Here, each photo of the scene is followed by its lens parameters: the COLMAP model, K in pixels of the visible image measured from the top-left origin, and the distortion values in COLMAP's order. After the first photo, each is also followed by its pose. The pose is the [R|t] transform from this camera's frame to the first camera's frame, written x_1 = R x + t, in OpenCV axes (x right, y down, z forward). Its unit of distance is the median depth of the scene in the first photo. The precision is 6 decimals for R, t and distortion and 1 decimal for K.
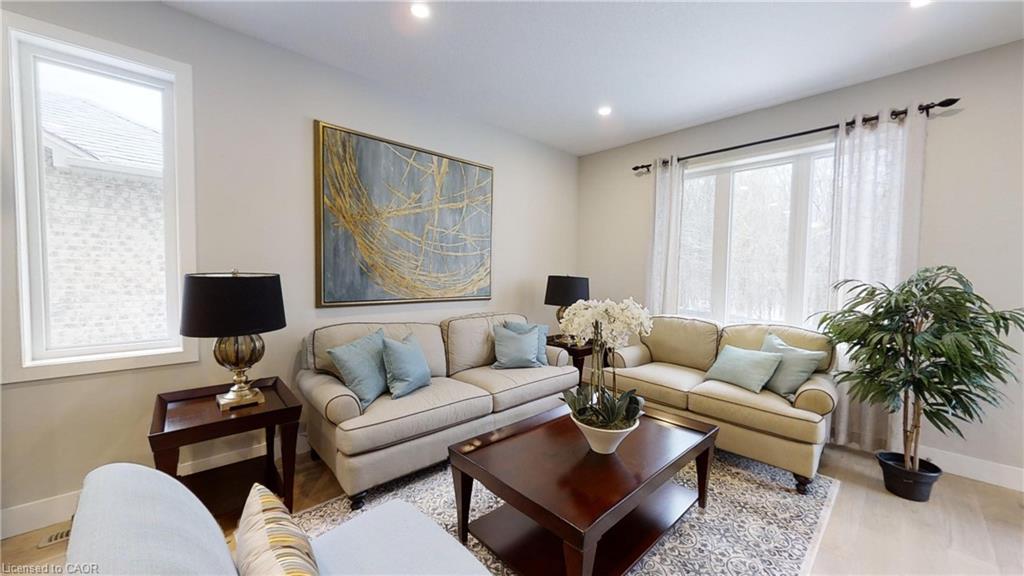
lens RADIAL K [[378.1, 0, 510.3], [0, 378.1, 289.3], [0, 0, 1]] dist [0.000751, 0.000269]
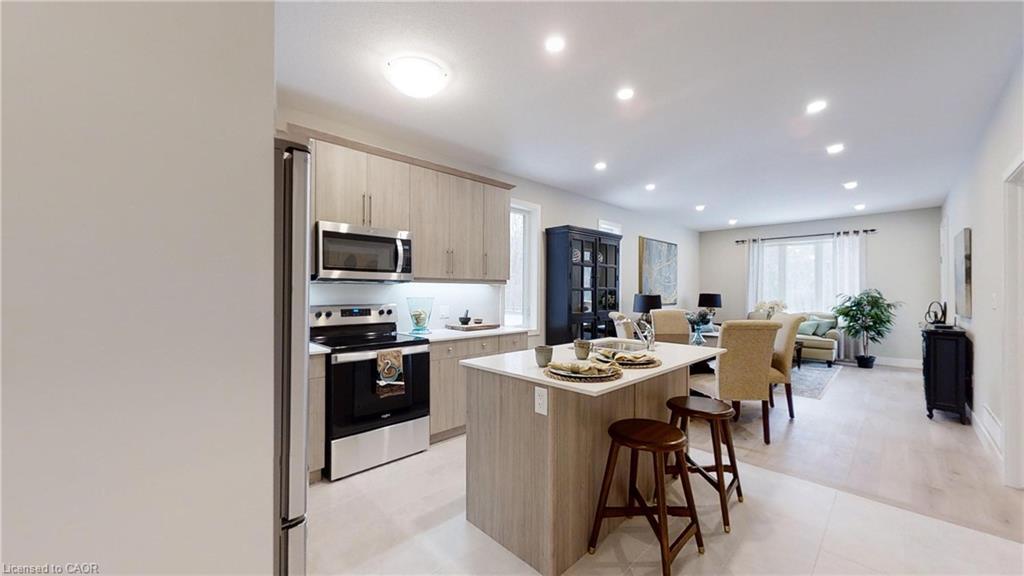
lens RADIAL K [[378.1, 0, 511.5], [0, 378.1, 289.6], [0, 0, 1]] dist [0.000751, 0.000269]
pose [[0.999708, -0.009490, 0.022244, -1.371273], [0.010600, 0.998677, -0.050325, 0.051327], [-0.021737, 0.050546, 0.998485, -1.485950]]
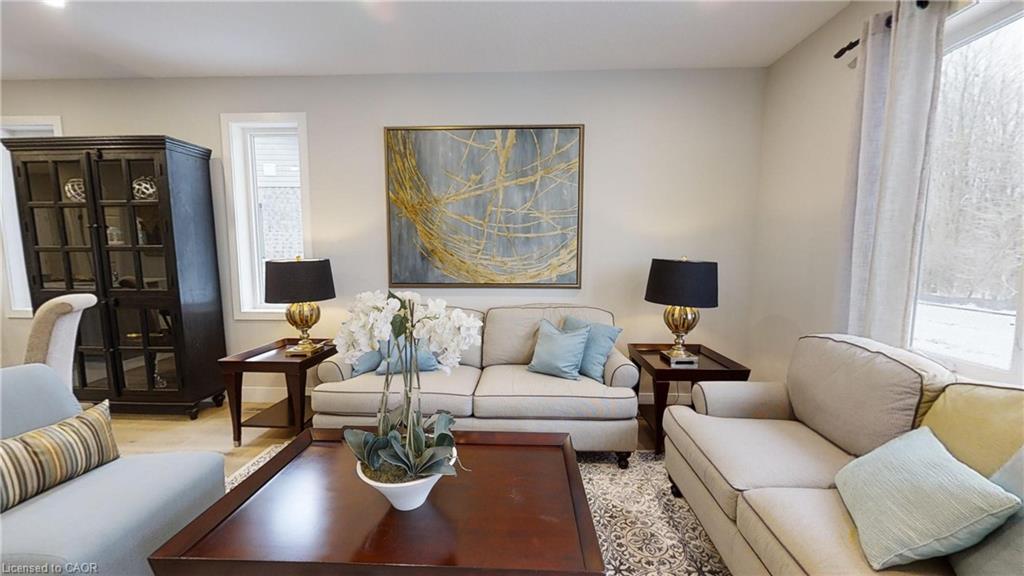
lens RADIAL K [[378.1, 0, 513.8], [0, 378.1, 289.1], [0, 0, 1]] dist [0.000751, 0.000269]
pose [[0.700468, 0.051796, -0.711802, 0.577762], [-0.020531, 0.998413, 0.052449, -0.015675], [0.713389, -0.022125, 0.700419, 0.425392]]
